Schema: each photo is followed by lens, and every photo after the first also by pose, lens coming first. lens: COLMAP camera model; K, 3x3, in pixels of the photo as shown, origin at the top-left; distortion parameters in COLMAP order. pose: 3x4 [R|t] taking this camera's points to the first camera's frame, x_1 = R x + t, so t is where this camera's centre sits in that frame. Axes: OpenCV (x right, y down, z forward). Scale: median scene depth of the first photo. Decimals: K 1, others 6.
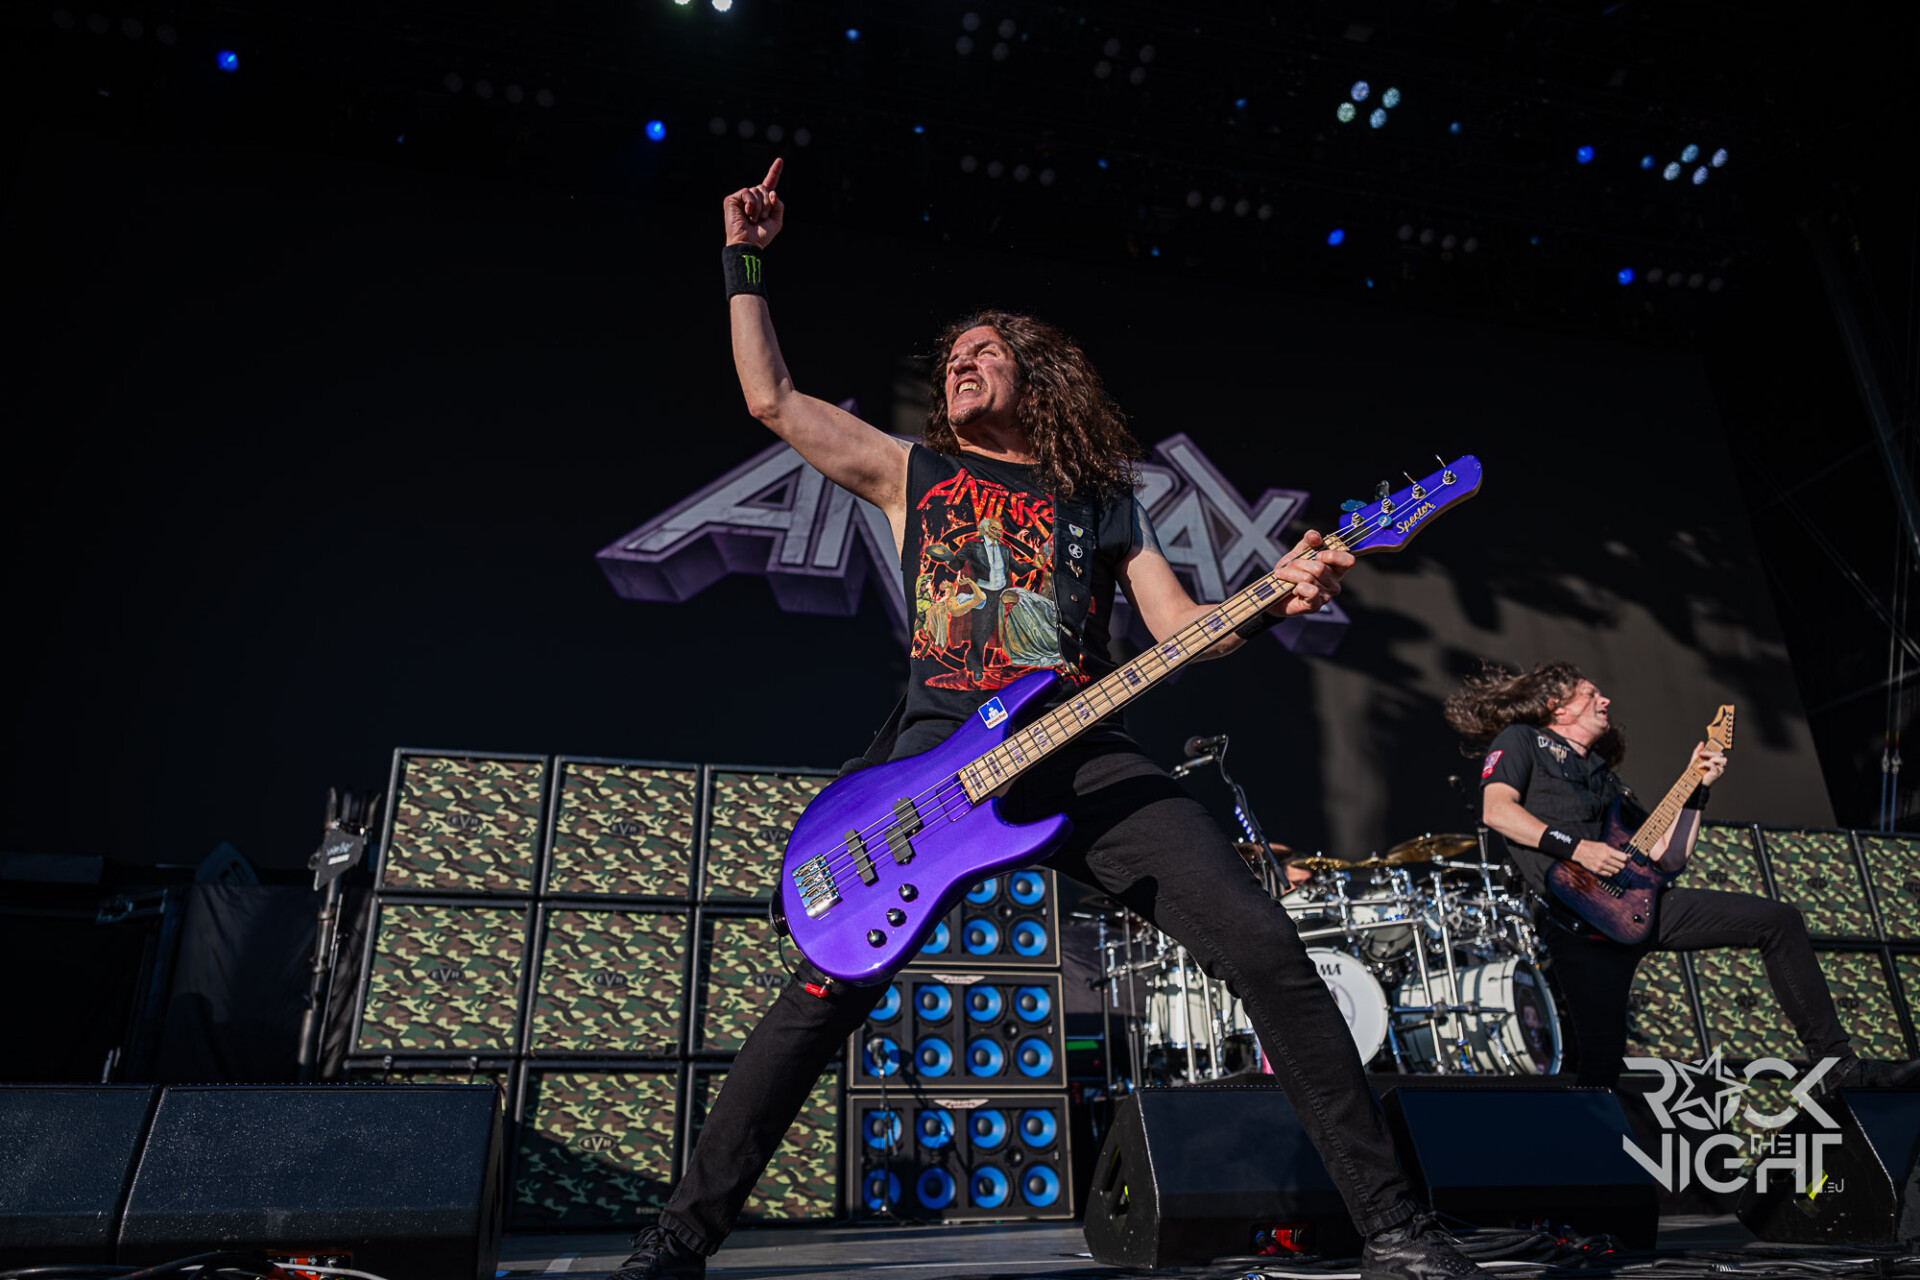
lens RADIAL K [[1293.9, 0, 949.7], [0, 1293.9, 653.7], [0, 0, 1]] dist [-0.002238, 0.002350]
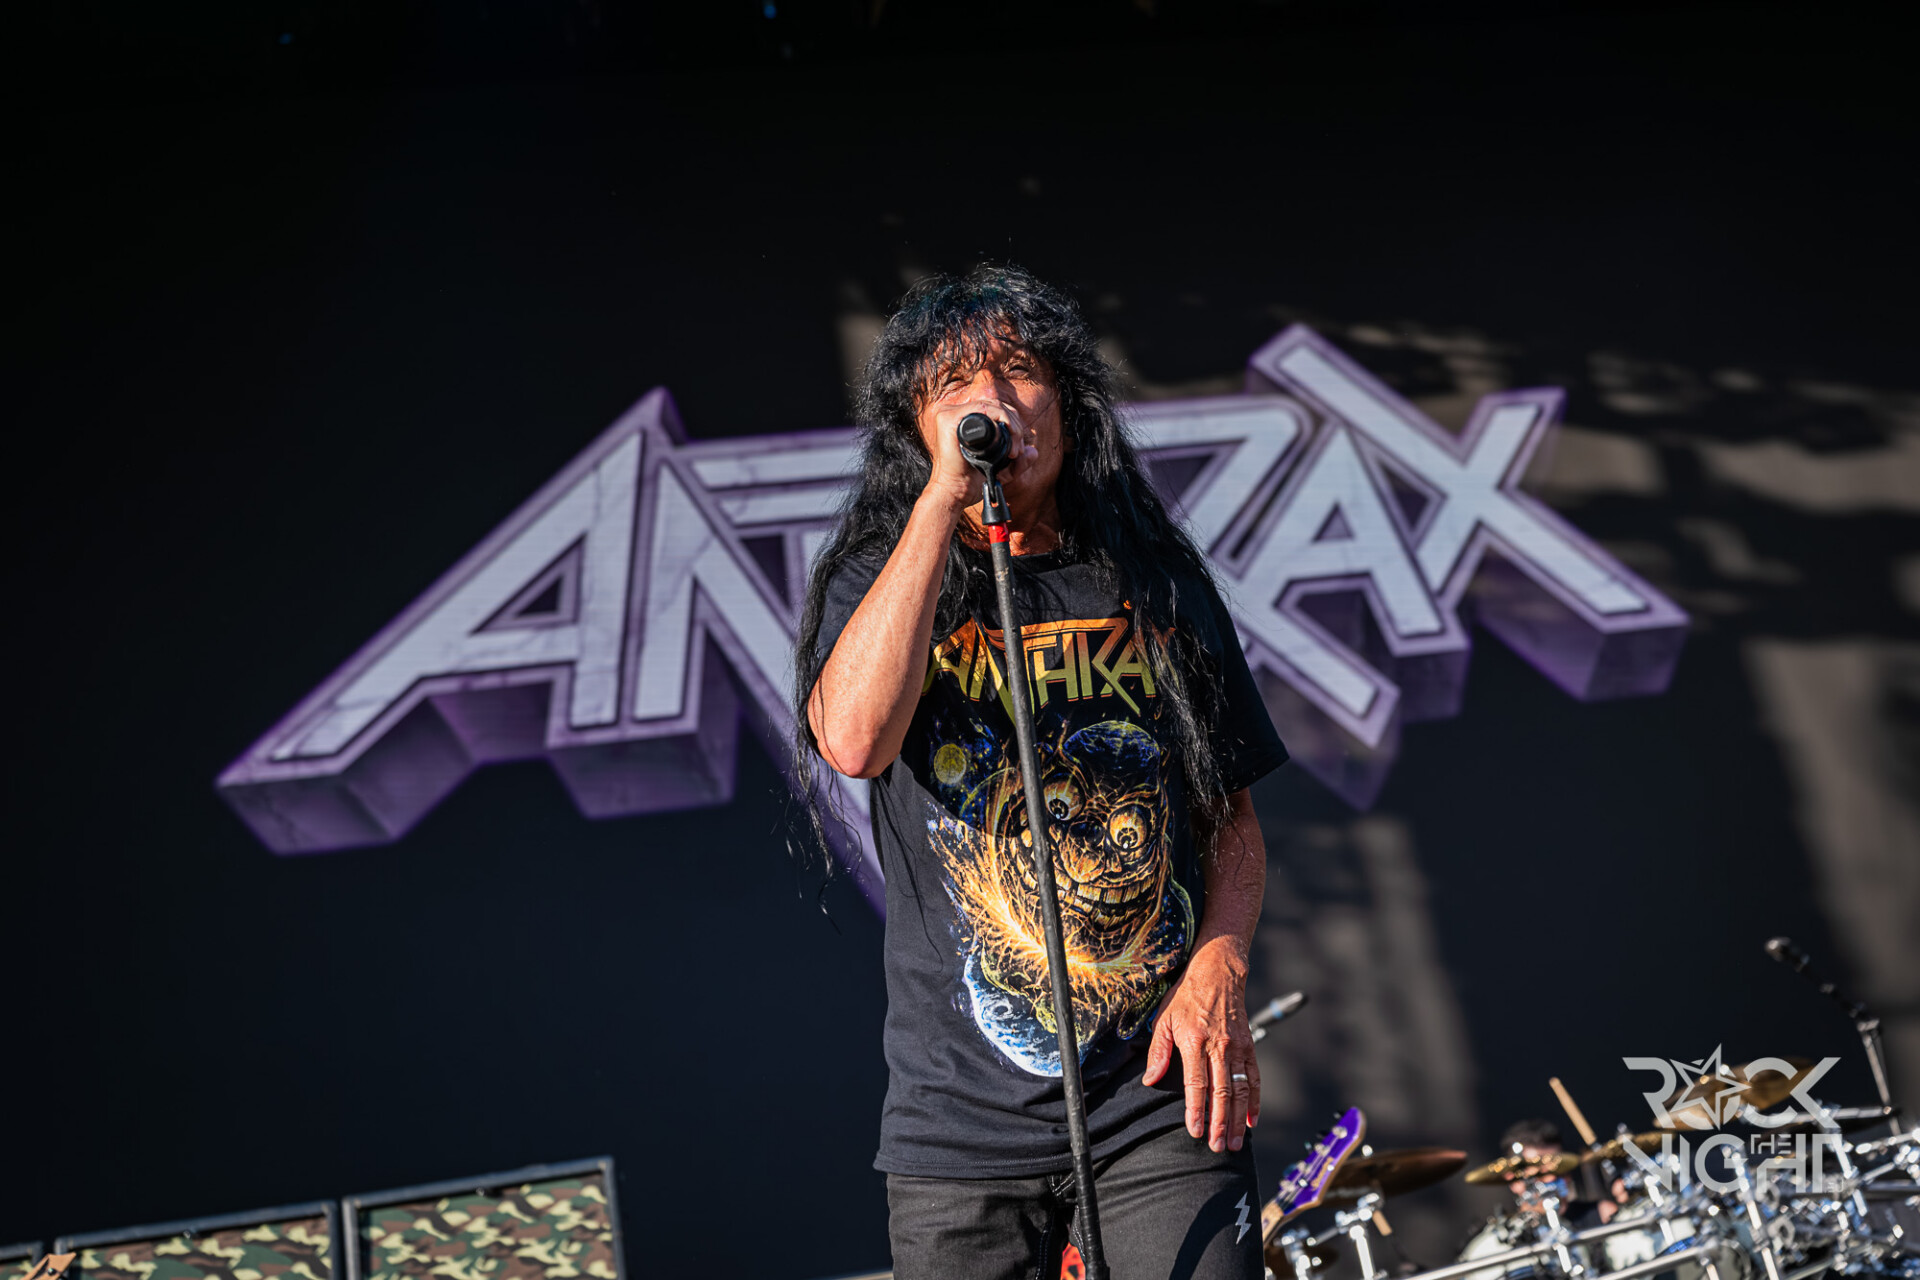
lens RADIAL K [[2551.3, 0, 1004.2], [0, 2551.3, 548.9], [0, 0, 1]] dist [-0.004523, -0.005552]
pose [[0.980875, -0.194350, -0.010598, 0.142398], [0.192568, 0.976922, -0.092422, -0.026127], [0.028315, 0.088614, 0.995664, -0.048553]]
